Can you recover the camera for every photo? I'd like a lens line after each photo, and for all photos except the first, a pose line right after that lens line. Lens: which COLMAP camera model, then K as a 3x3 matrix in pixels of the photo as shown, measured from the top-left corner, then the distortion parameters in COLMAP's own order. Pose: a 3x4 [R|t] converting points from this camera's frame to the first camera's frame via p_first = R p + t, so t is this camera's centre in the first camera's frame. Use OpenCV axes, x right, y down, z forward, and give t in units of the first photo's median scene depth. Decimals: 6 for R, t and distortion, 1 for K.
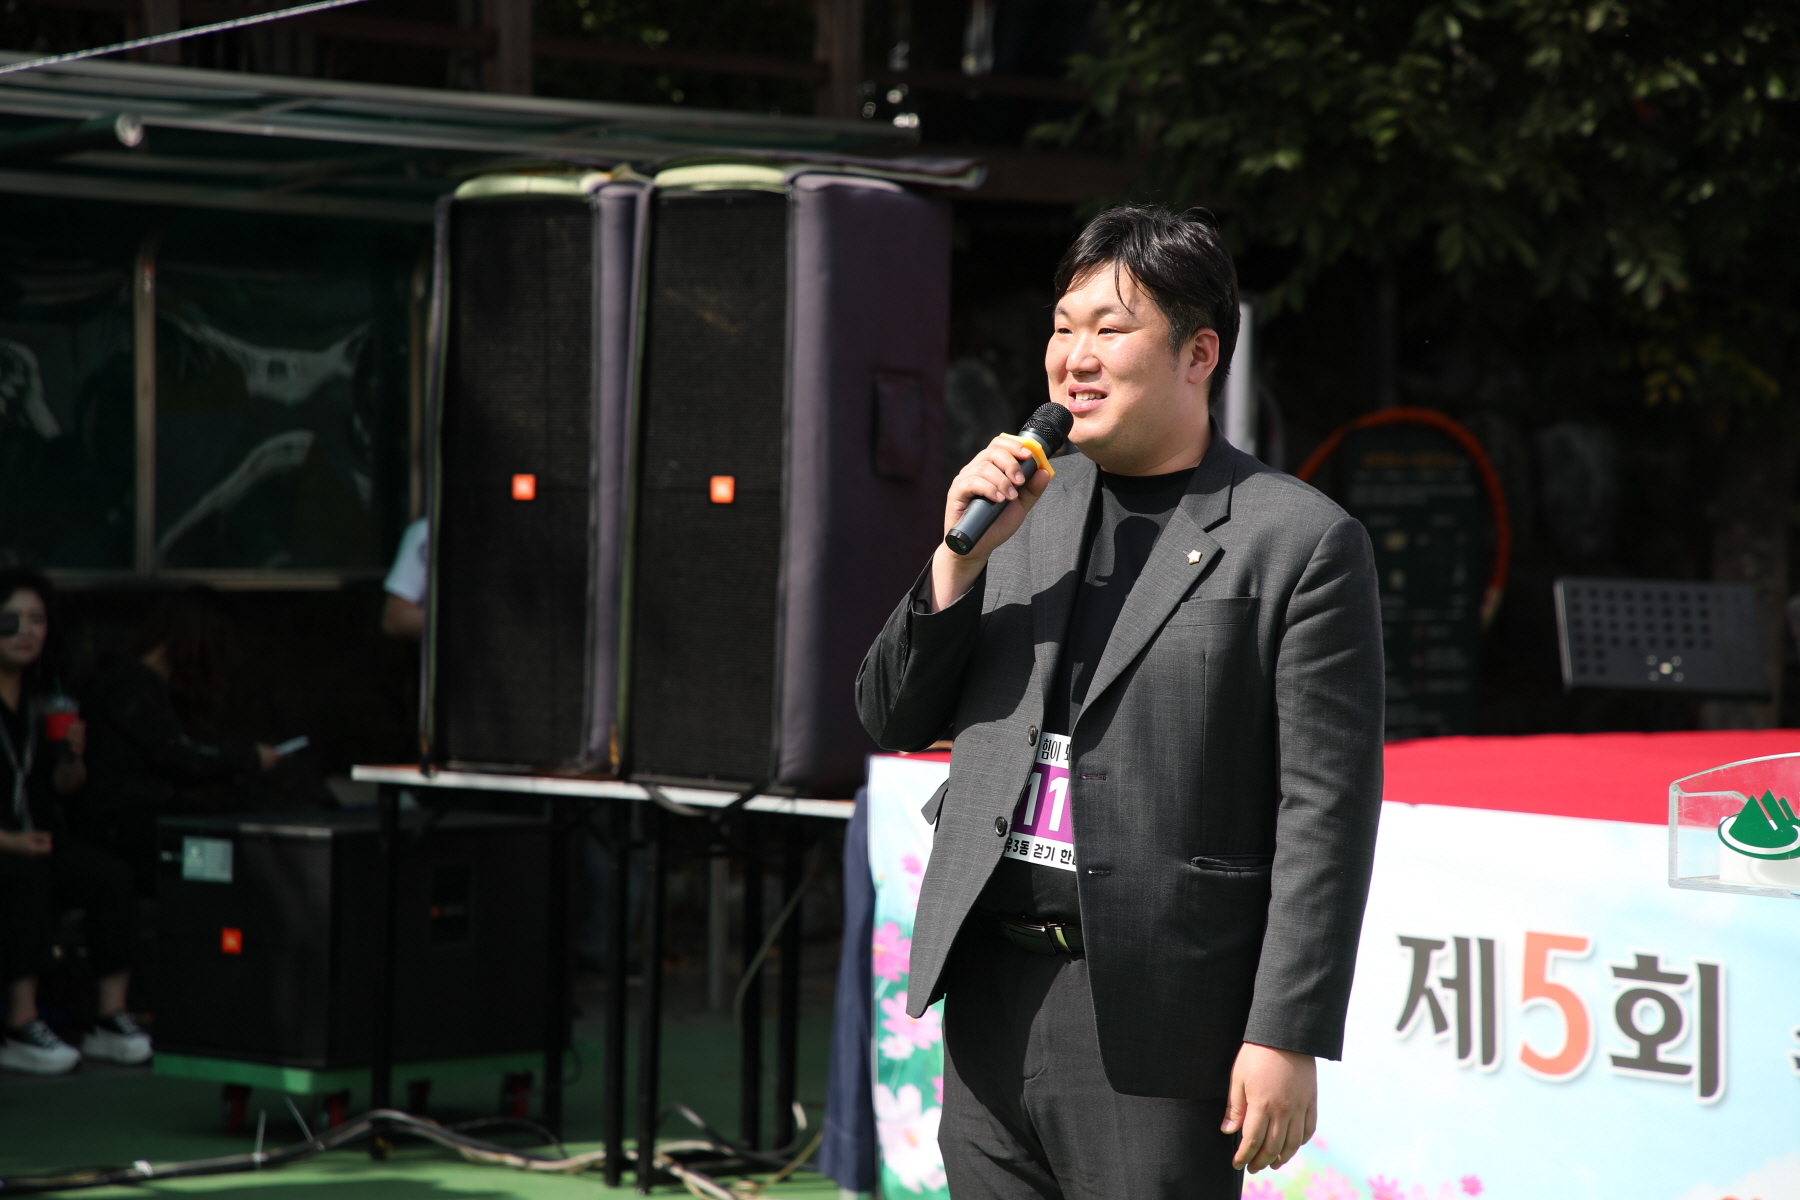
lens RADIAL K [[5047.2, 0, 893.6], [0, 5047.2, 600.2], [0, 0, 1]] dist [0.744107, -1.377979]
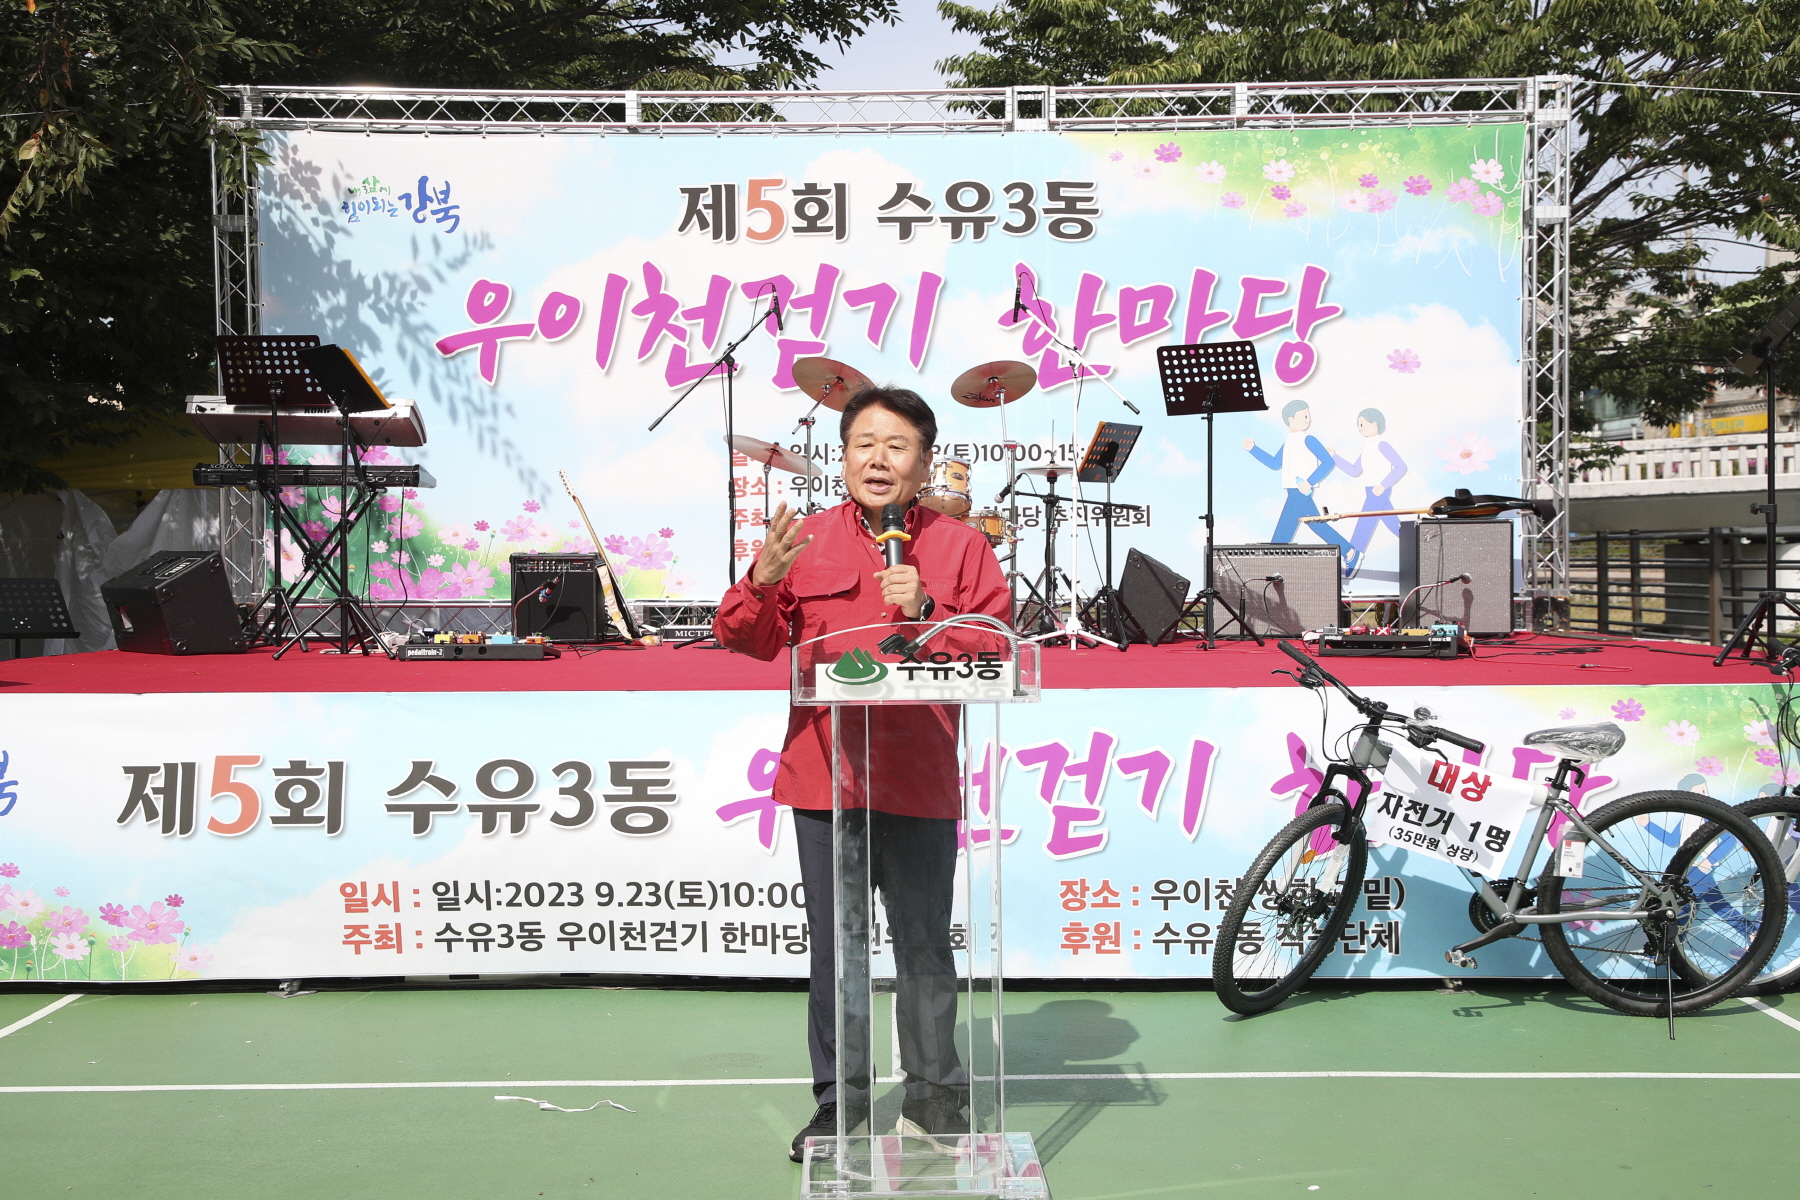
lens RADIAL K [[1994.6, 0, 905.9], [0, 1994.6, 620.2], [0, 0, 1]] dist [0.058992, 0.000462]
pose [[0.716427, -0.047364, 0.696052, -0.160039], [0.039024, 0.998851, 0.027802, 0.004731], [-0.696569, 0.007244, 0.717453, 0.257554]]
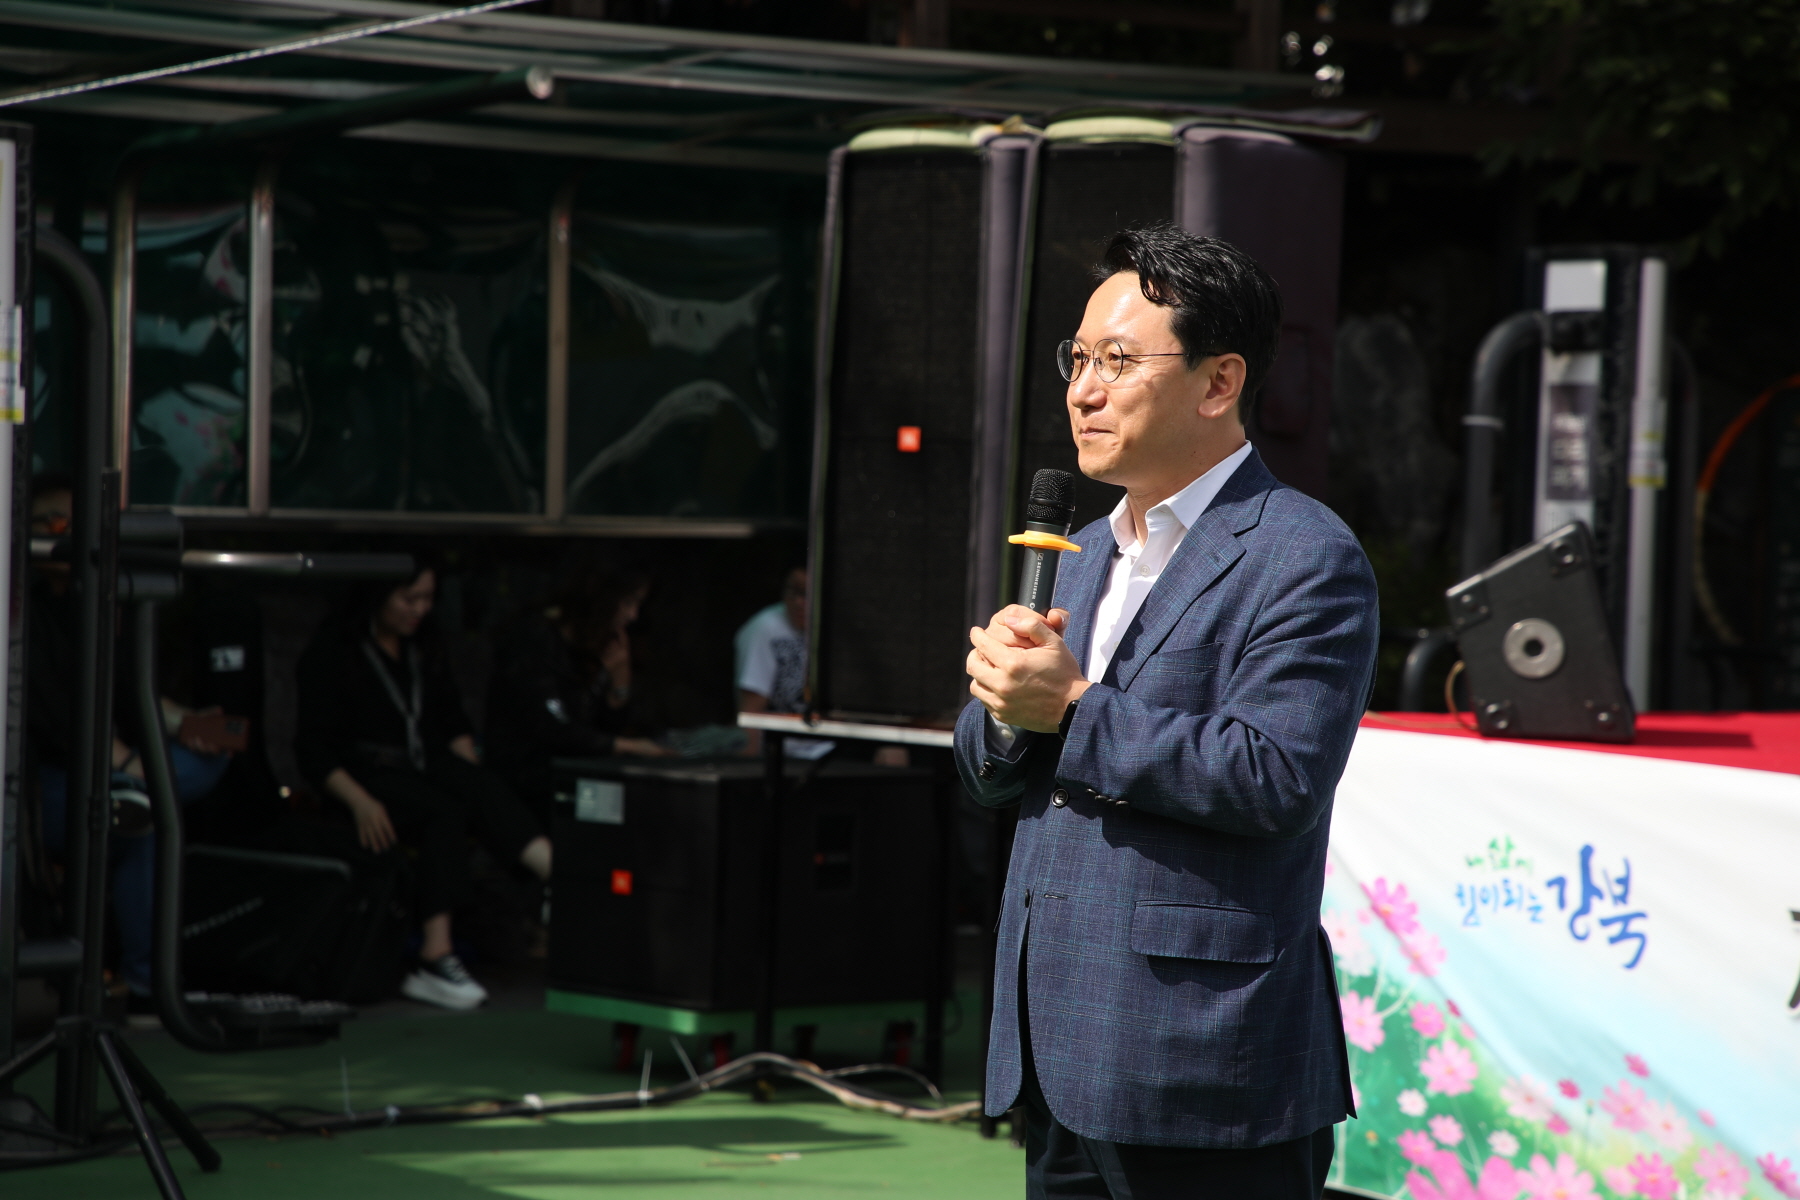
lens RADIAL K [[5047.2, 0, 893.6], [0, 5047.2, 600.2], [0, 0, 1]] dist [0.744107, -1.377979]
pose [[0.996159, 0.017938, -0.085711, 0.010313], [-0.017146, 0.999803, 0.009968, -0.000353], [0.085873, -0.008460, 0.996270, 0.003077]]
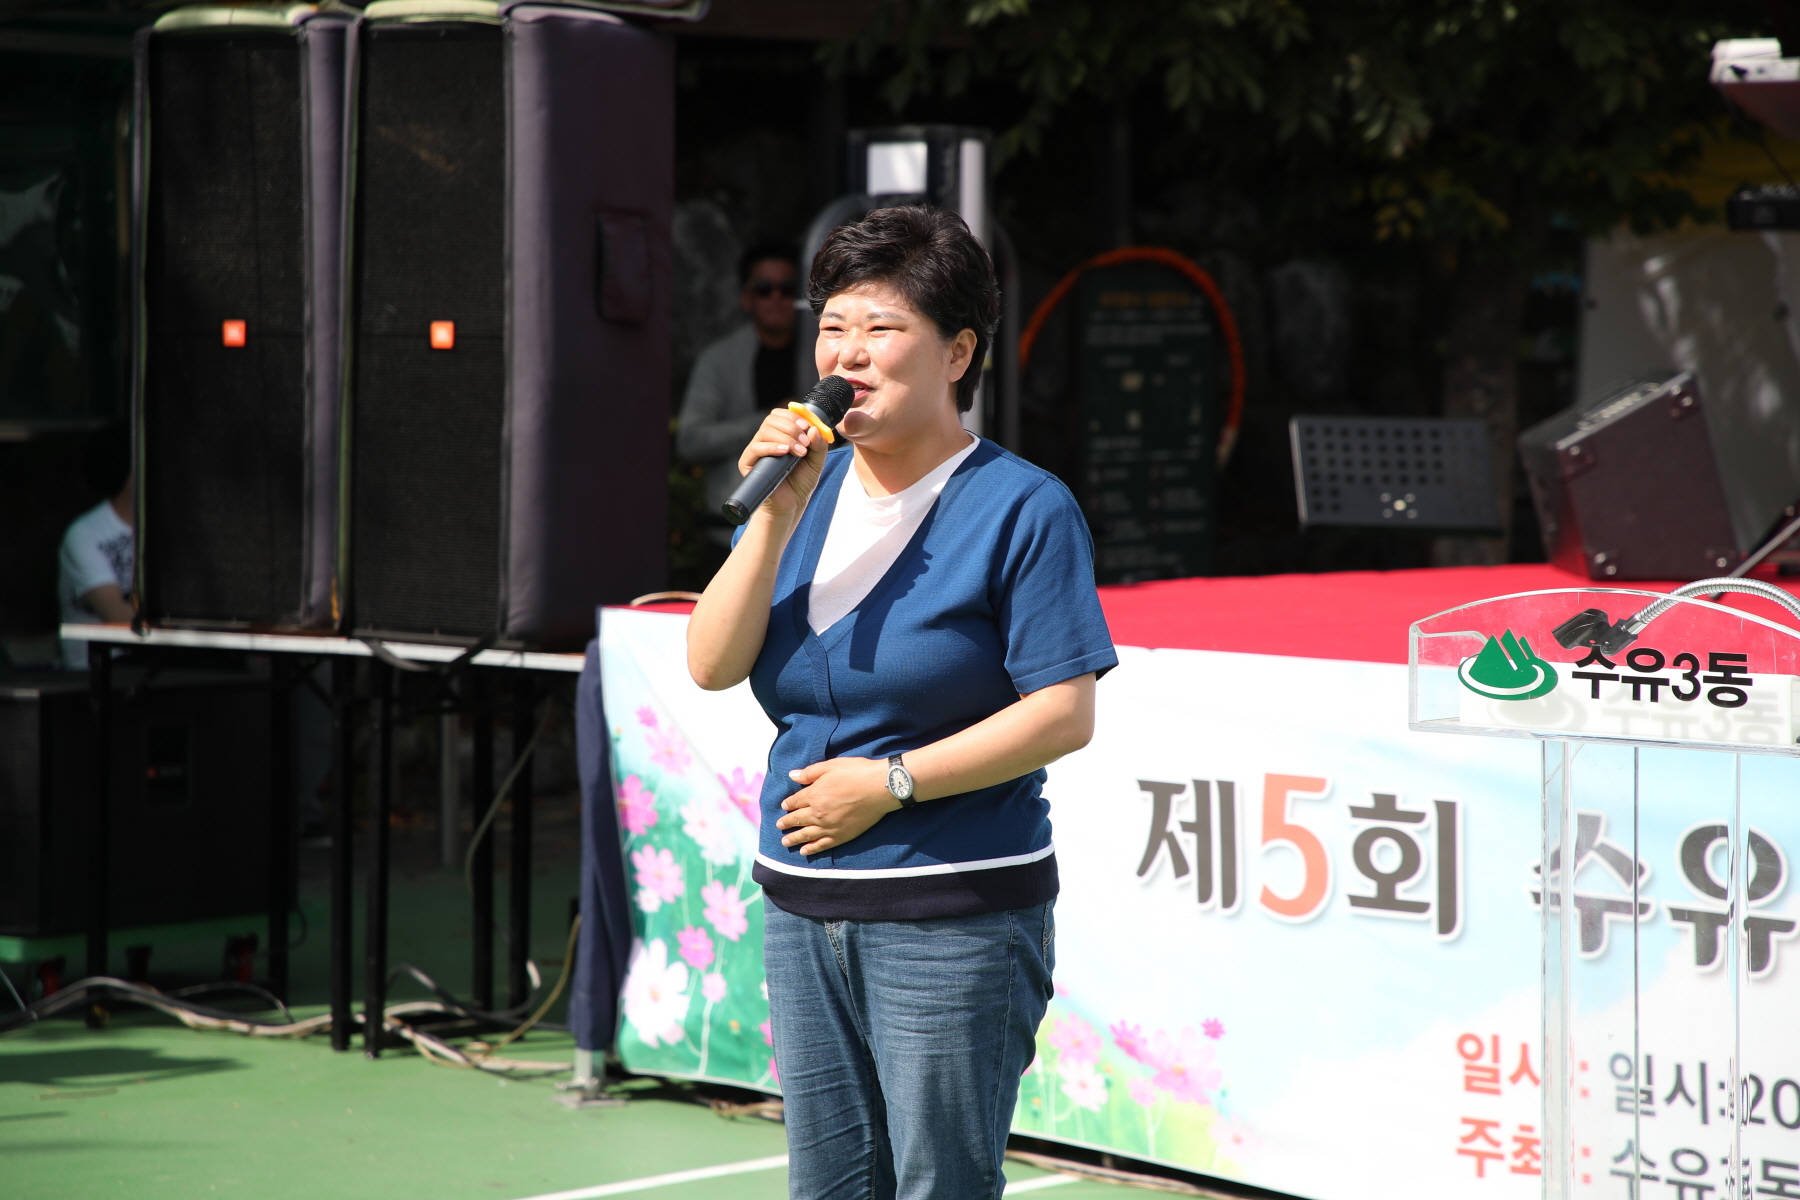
lens RADIAL K [[5047.2, 0, 893.6], [0, 5047.2, 600.2], [0, 0, 1]] dist [0.744107, -1.377979]
pose [[0.998605, -0.014421, 0.050801, 0.002113], [0.012862, 0.999440, 0.030885, -0.000046], [-0.051218, -0.030189, 0.998231, 0.020637]]
